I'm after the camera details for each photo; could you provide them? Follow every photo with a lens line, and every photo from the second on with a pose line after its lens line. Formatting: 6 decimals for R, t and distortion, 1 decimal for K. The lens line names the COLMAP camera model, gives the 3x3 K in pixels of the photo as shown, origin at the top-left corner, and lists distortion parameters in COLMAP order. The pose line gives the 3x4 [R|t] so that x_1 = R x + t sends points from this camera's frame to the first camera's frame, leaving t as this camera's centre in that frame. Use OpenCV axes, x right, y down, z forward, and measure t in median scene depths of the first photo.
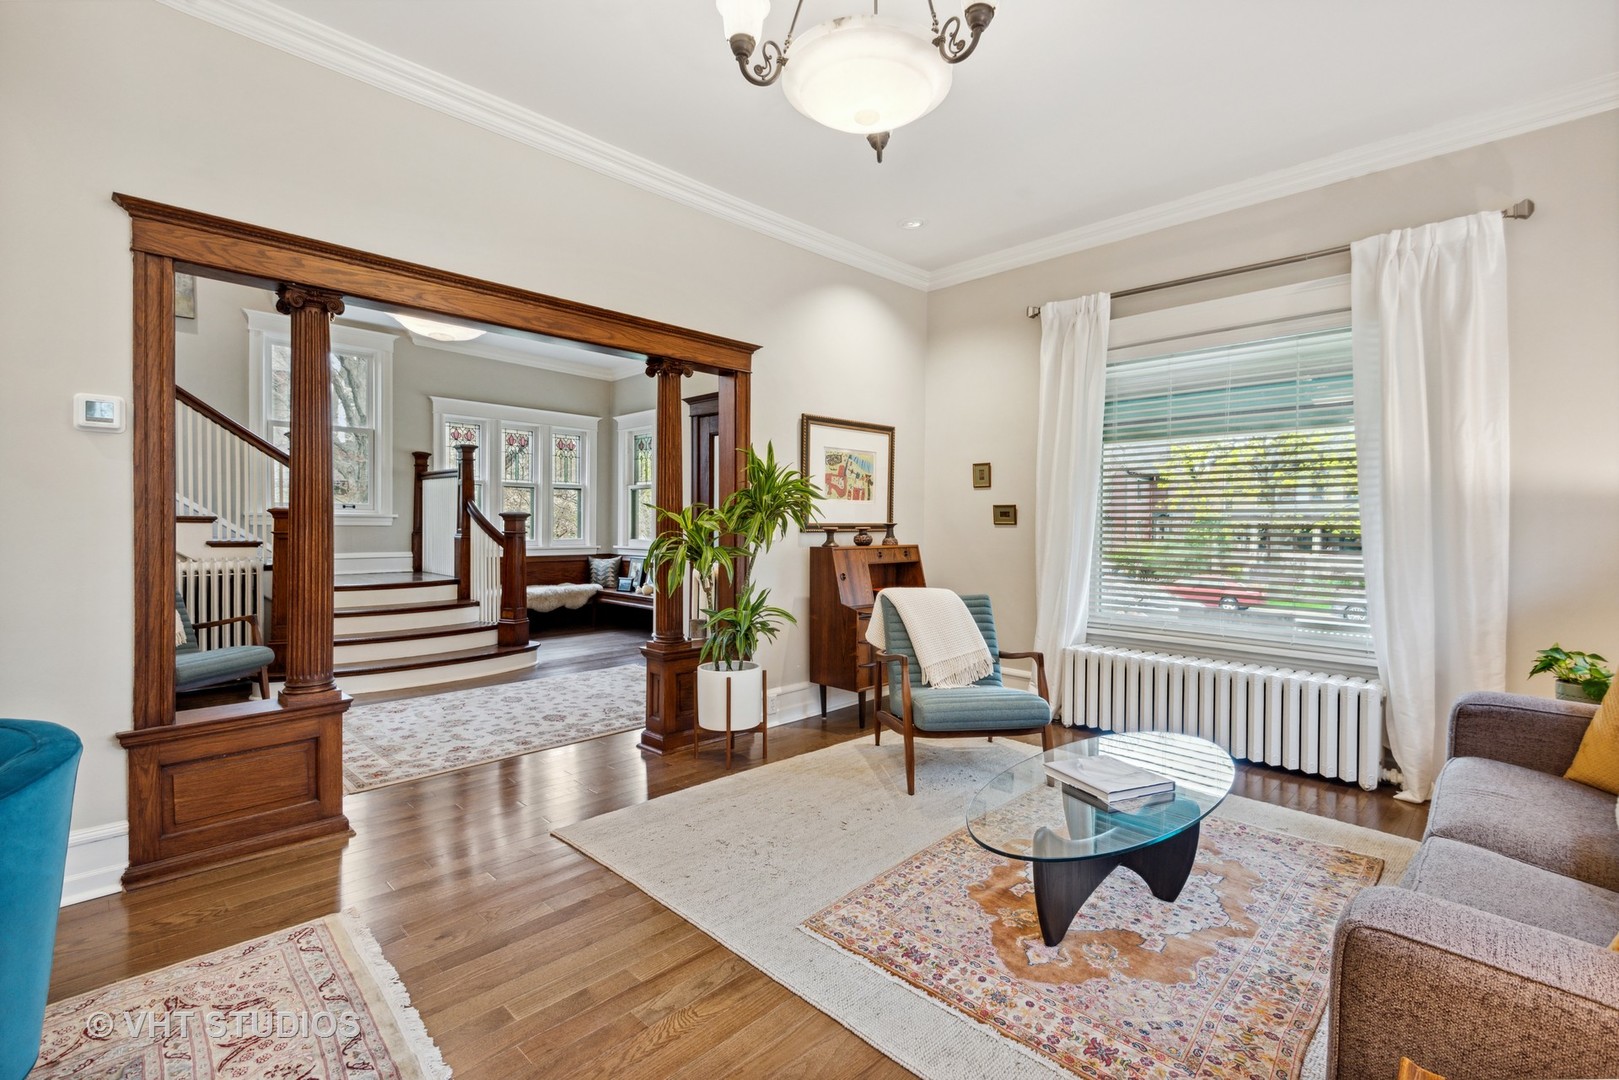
lens RADIAL K [[726.5, 0, 816.4], [0, 726.5, 532.3], [0, 0, 1]] dist [0.031041, -0.016157]
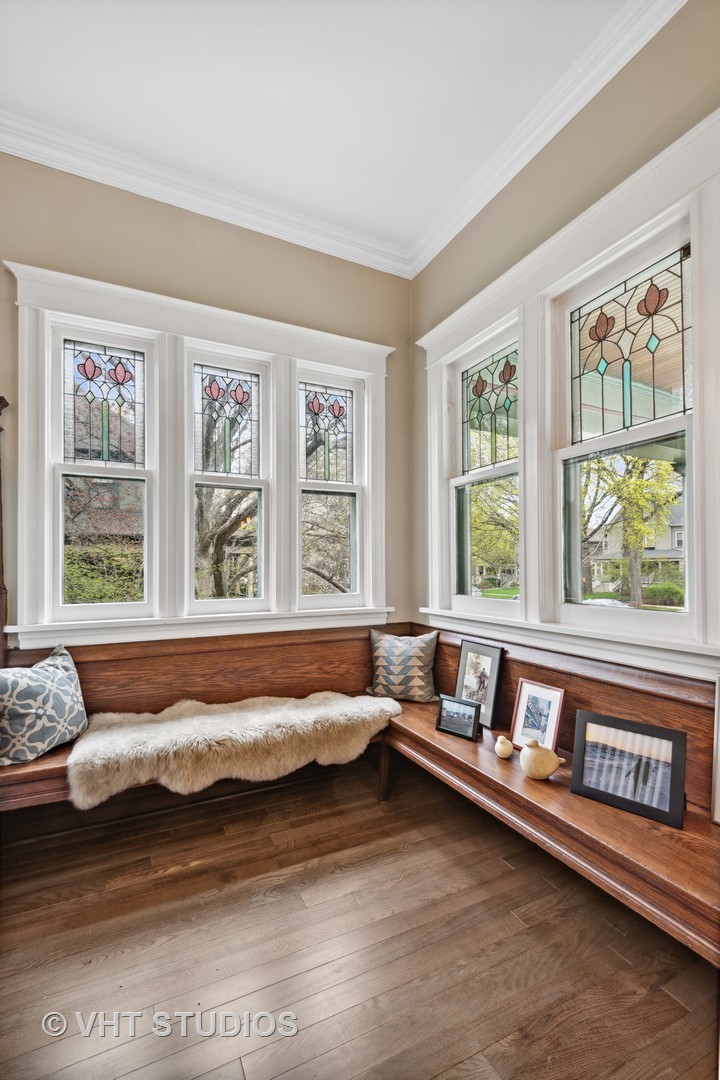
lens RADIAL K [[491.8, 0, 362.2], [0, 491.8, 559.6], [0, 0, 1]] dist [0.030306, -0.016904]
pose [[0.943476, -0.014423, -0.331126, -0.417946], [0.006194, 0.999646, -0.025894, -0.011170], [0.331382, 0.022380, 0.943231, 1.377822]]
